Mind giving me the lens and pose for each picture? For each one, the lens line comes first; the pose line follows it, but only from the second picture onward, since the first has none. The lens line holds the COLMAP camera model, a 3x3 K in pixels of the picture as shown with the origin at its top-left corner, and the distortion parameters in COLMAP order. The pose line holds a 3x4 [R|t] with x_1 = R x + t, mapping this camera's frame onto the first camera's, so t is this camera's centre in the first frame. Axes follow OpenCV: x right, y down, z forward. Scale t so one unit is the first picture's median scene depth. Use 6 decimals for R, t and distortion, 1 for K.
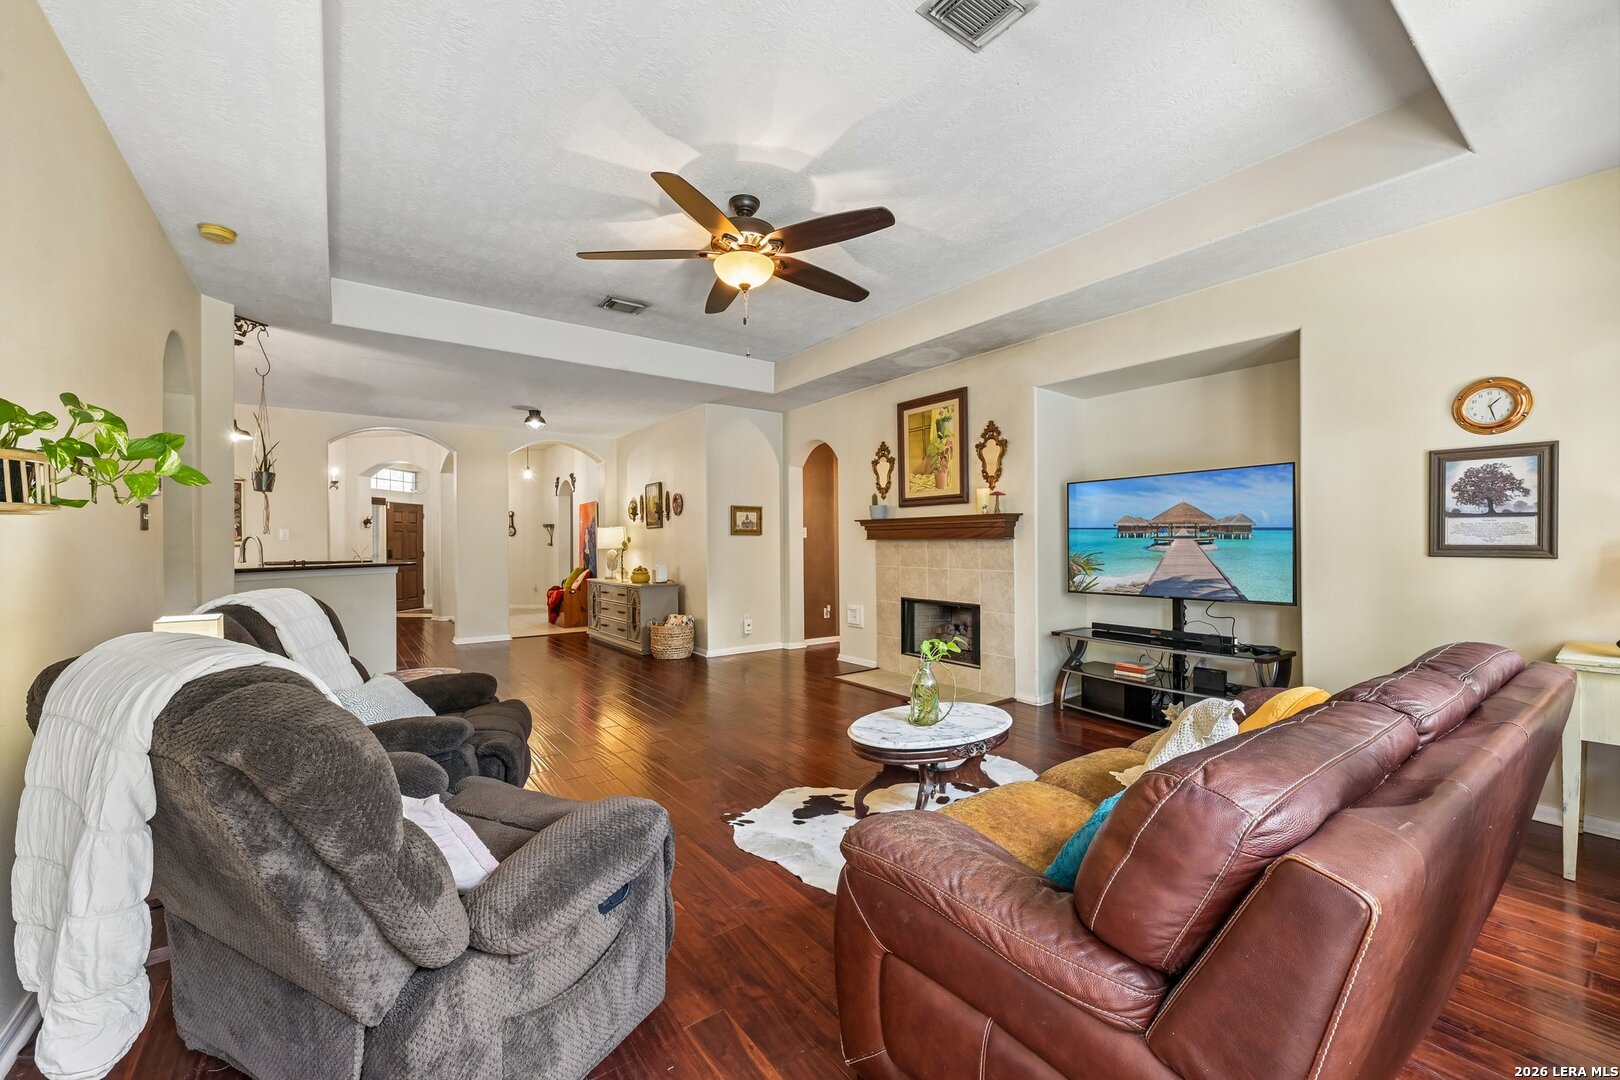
lens RADIAL K [[640.8, 0, 812.5], [0, 640.8, 539.4], [0, 0, 1]] dist [-0.001416, 0.000376]
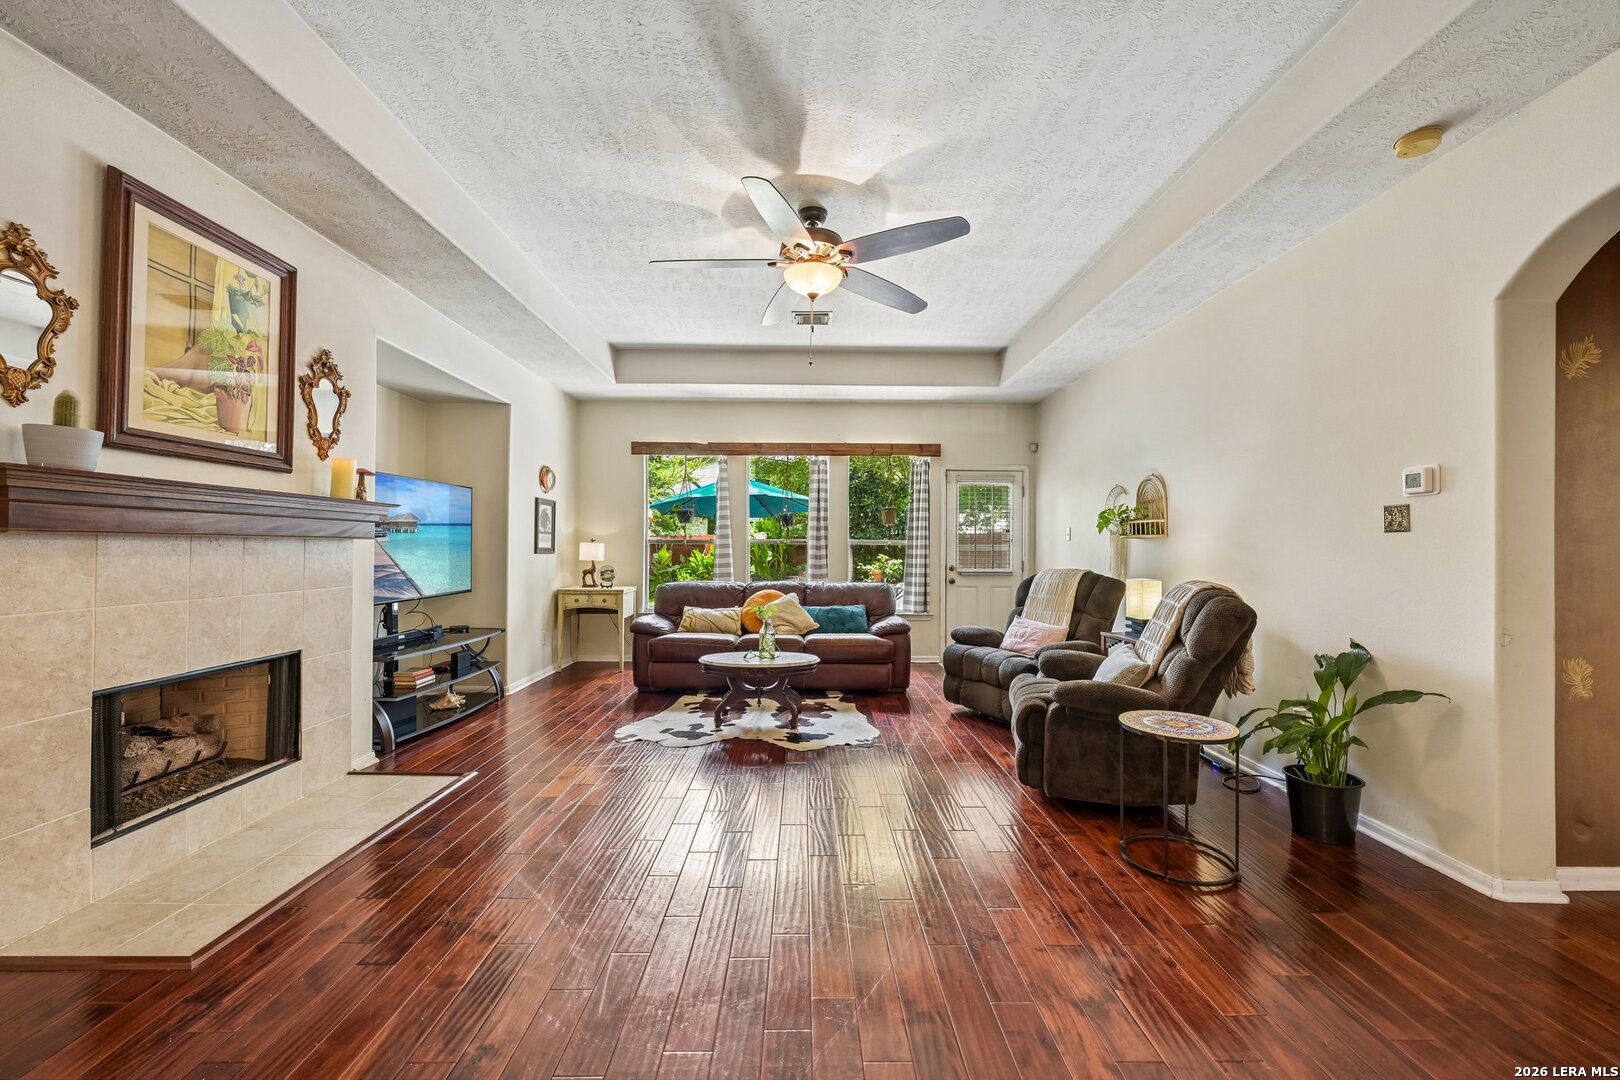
lens RADIAL K [[640.8, 0, 810.8], [0, 640.8, 541.9], [0, 0, 1]] dist [-0.001416, 0.000376]
pose [[-0.807705, 0.004870, 0.589567, -0.432168], [-0.004194, 0.999893, -0.014006, 0.008722], [-0.589572, -0.013785, -0.807598, 1.119710]]
